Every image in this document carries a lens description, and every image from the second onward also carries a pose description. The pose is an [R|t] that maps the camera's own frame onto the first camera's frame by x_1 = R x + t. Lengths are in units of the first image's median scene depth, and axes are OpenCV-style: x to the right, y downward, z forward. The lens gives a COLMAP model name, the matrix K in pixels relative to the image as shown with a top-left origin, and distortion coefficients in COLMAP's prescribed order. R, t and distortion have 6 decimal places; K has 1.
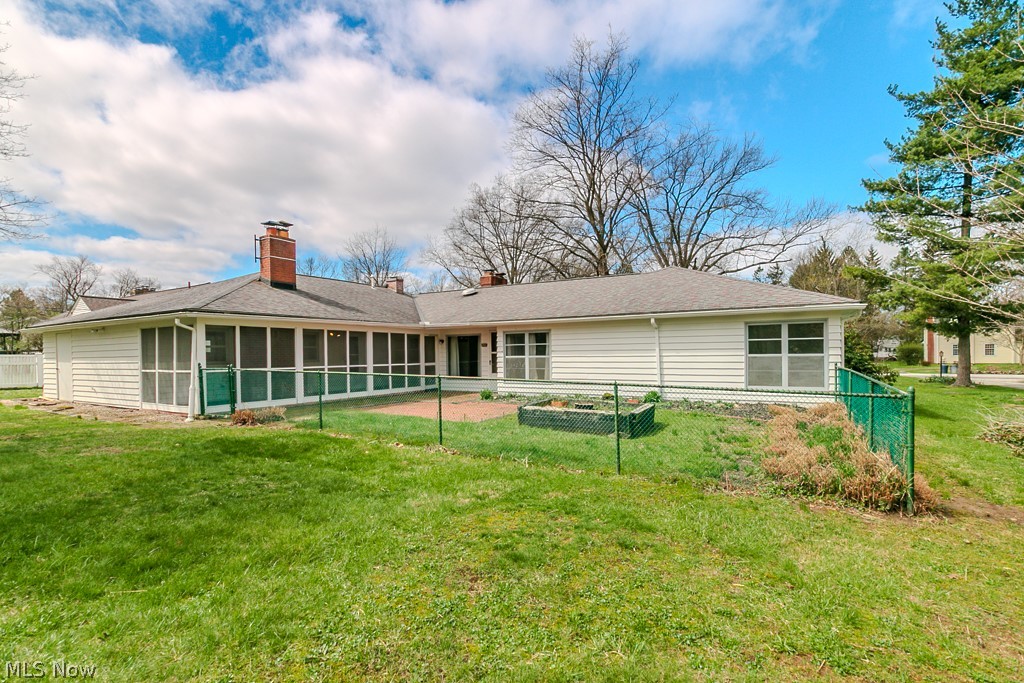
lens RADIAL K [[469.4, 0, 514.8], [0, 469.4, 348.6], [0, 0, 1]] dist [0.000608, -0.000235]
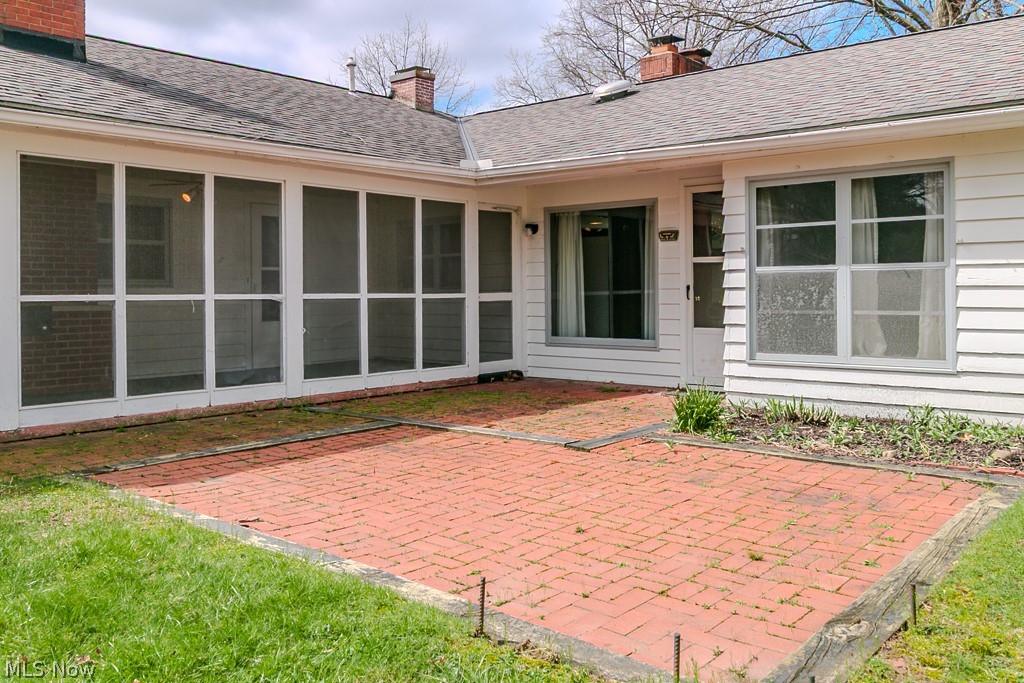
lens RADIAL K [[858.8, 0, 512.4], [0, 858.8, 341.9], [0, 0, 1]] dist [0.005496, 0.001529]
pose [[0.982832, 0.016659, -0.183748, -0.065171], [-0.003514, 0.997425, 0.071630, 0.023510], [0.184468, -0.069754, 0.980360, 0.457388]]
